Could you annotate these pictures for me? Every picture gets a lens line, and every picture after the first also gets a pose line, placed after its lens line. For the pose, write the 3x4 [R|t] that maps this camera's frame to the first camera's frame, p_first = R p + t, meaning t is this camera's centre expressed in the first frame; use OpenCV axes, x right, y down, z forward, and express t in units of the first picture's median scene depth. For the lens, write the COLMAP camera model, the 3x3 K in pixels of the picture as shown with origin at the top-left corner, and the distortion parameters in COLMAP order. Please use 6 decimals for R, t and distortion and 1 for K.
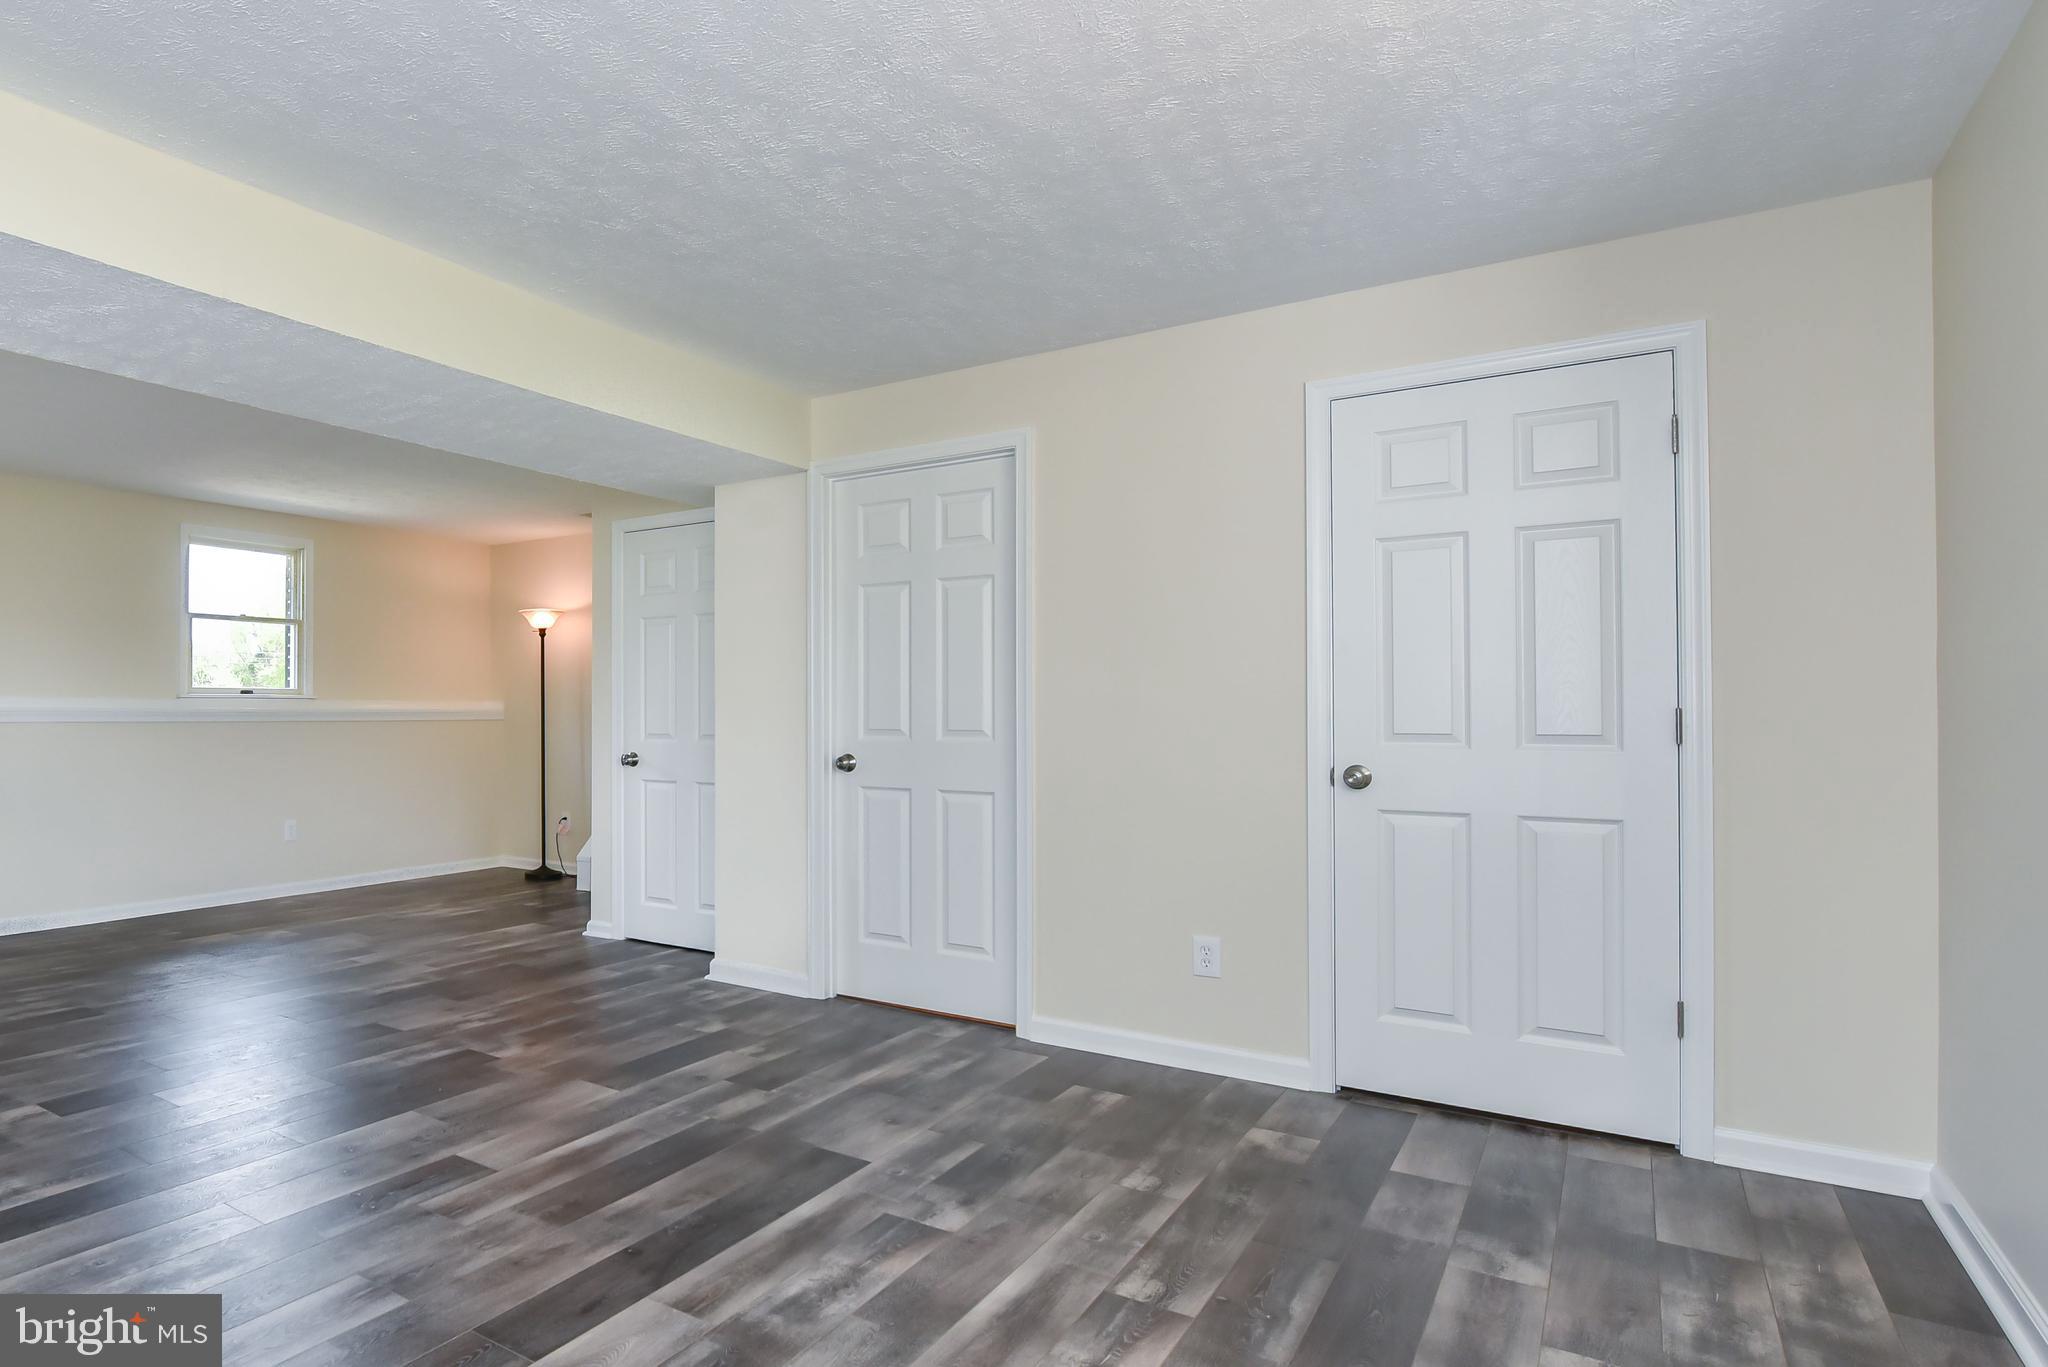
lens RADIAL K [[1013.1, 0, 1040.1], [0, 1013.1, 664.6], [0, 0, 1]] dist [-0.003256, -0.000423]
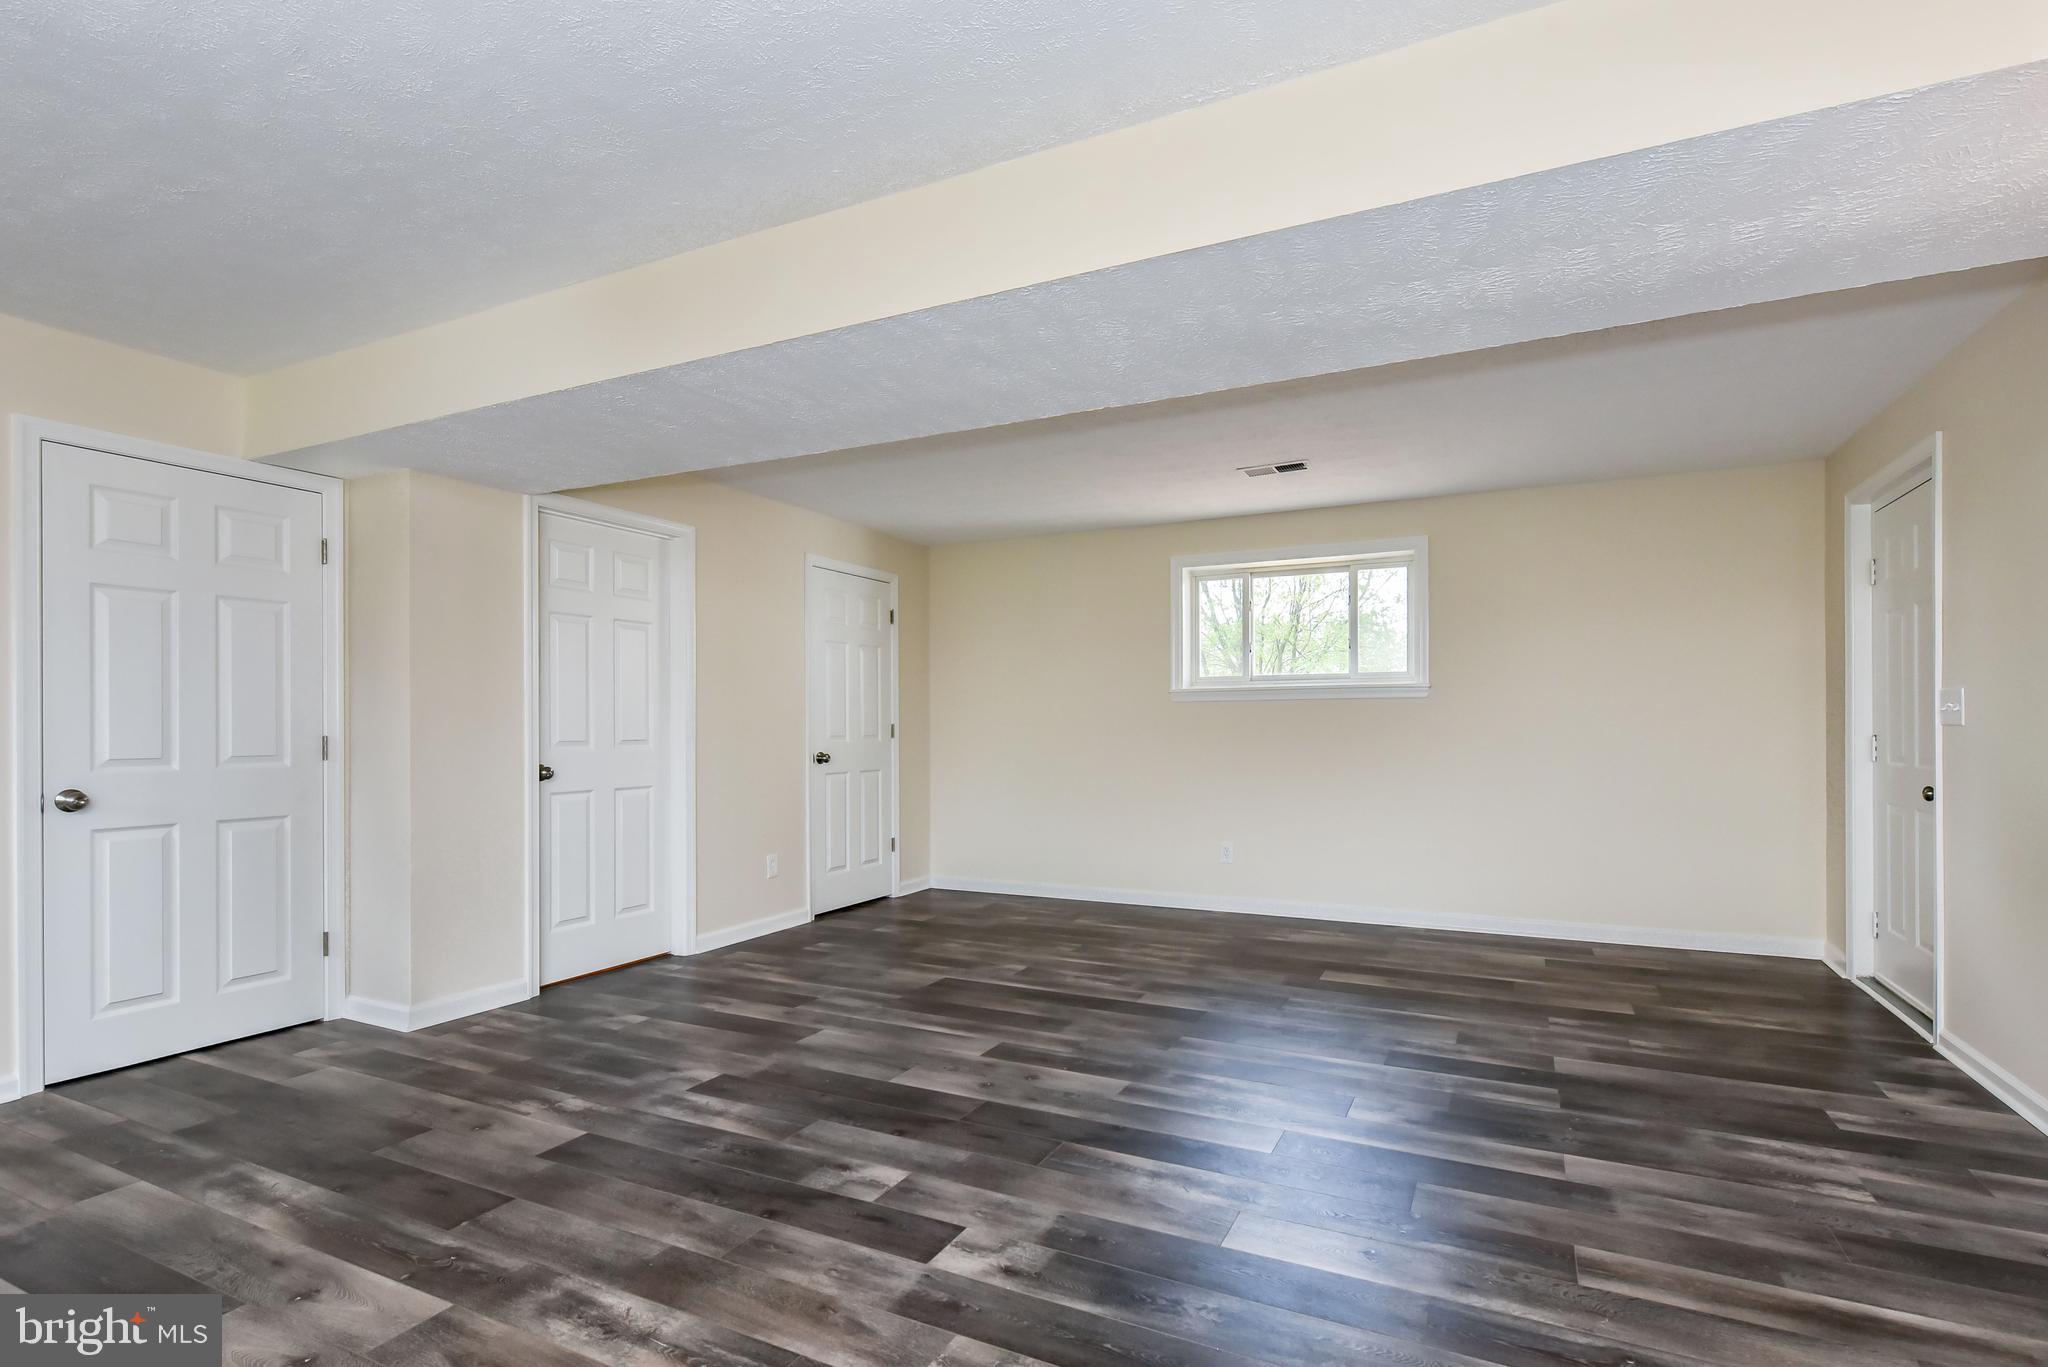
lens RADIAL K [[1013.1, 0, 1040.1], [0, 1013.1, 664.6], [0, 0, 1]] dist [-0.003256, -0.000423]
pose [[-0.055444, 0.042016, 0.997577, -1.312639], [-0.039485, 0.998240, -0.044239, 0.112132], [-0.997681, -0.041843, -0.053687, 0.825690]]
